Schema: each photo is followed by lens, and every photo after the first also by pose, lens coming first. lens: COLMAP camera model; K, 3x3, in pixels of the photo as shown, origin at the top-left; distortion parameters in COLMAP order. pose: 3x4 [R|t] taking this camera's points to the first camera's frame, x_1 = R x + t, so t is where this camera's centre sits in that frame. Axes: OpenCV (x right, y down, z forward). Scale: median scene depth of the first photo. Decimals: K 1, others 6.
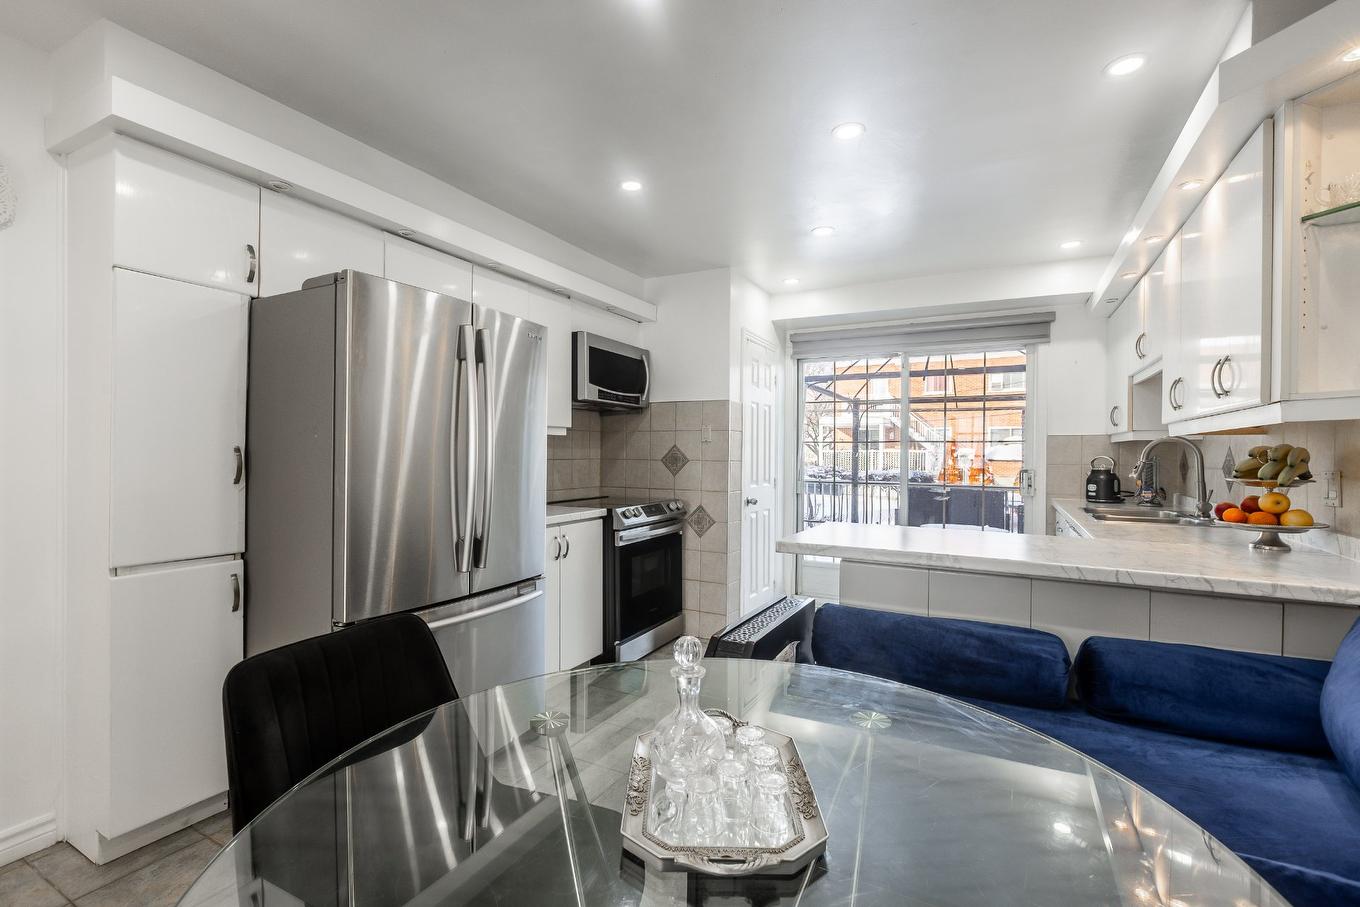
lens RADIAL K [[617.7, 0, 681.3], [0, 617.7, 454.3], [0, 0, 1]] dist [0.015105, 0.000714]
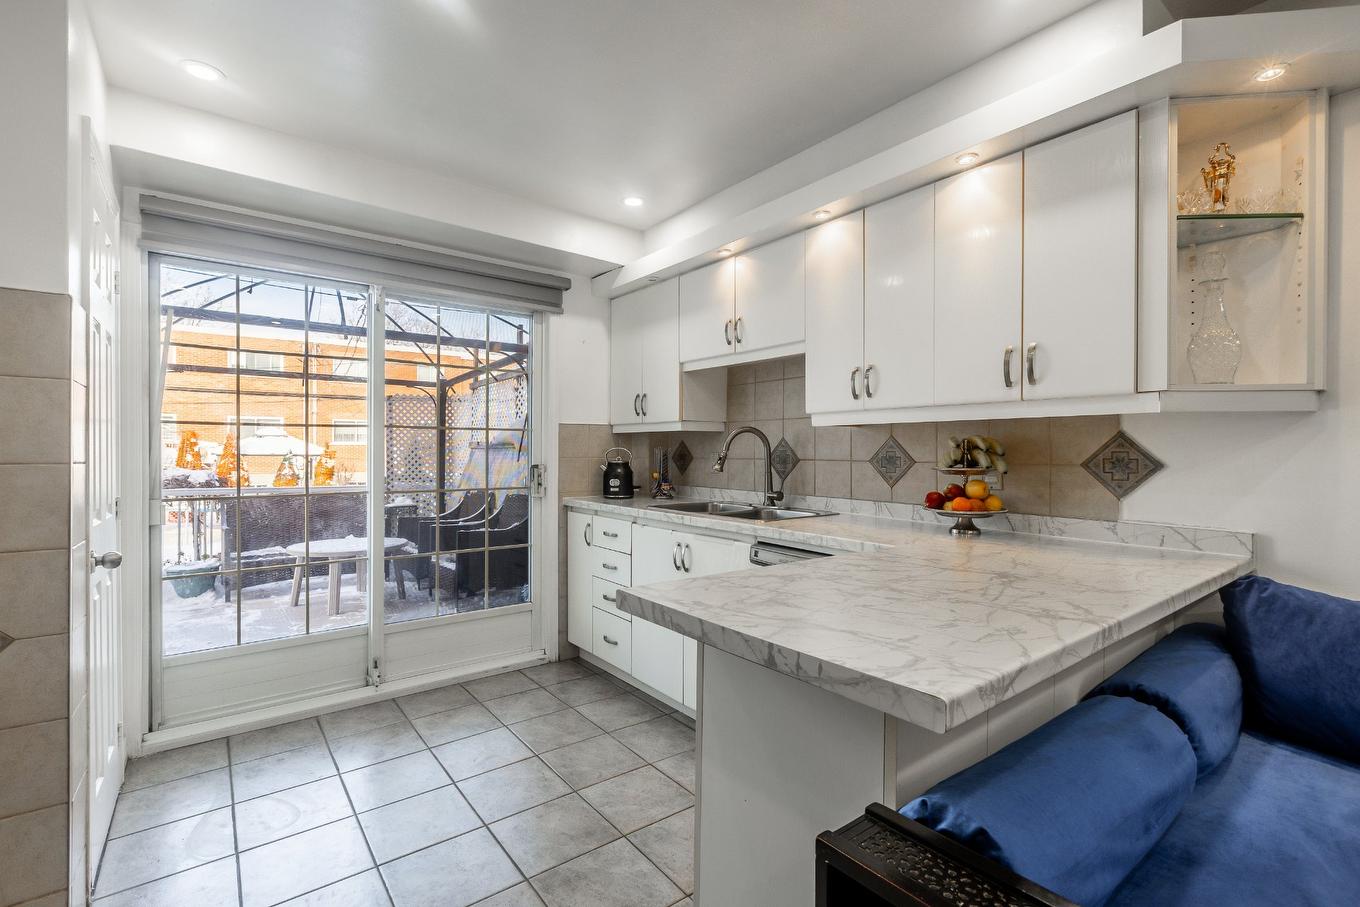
lens RADIAL K [[617.7, 0, 680.7], [0, 617.7, 452.2], [0, 0, 1]] dist [0.015105, 0.000714]
pose [[0.409957, -0.008248, 0.912067, -0.111621], [0.001595, 0.999964, 0.008326, 0.001639], [-0.912103, -0.001959, 0.409956, 0.510343]]
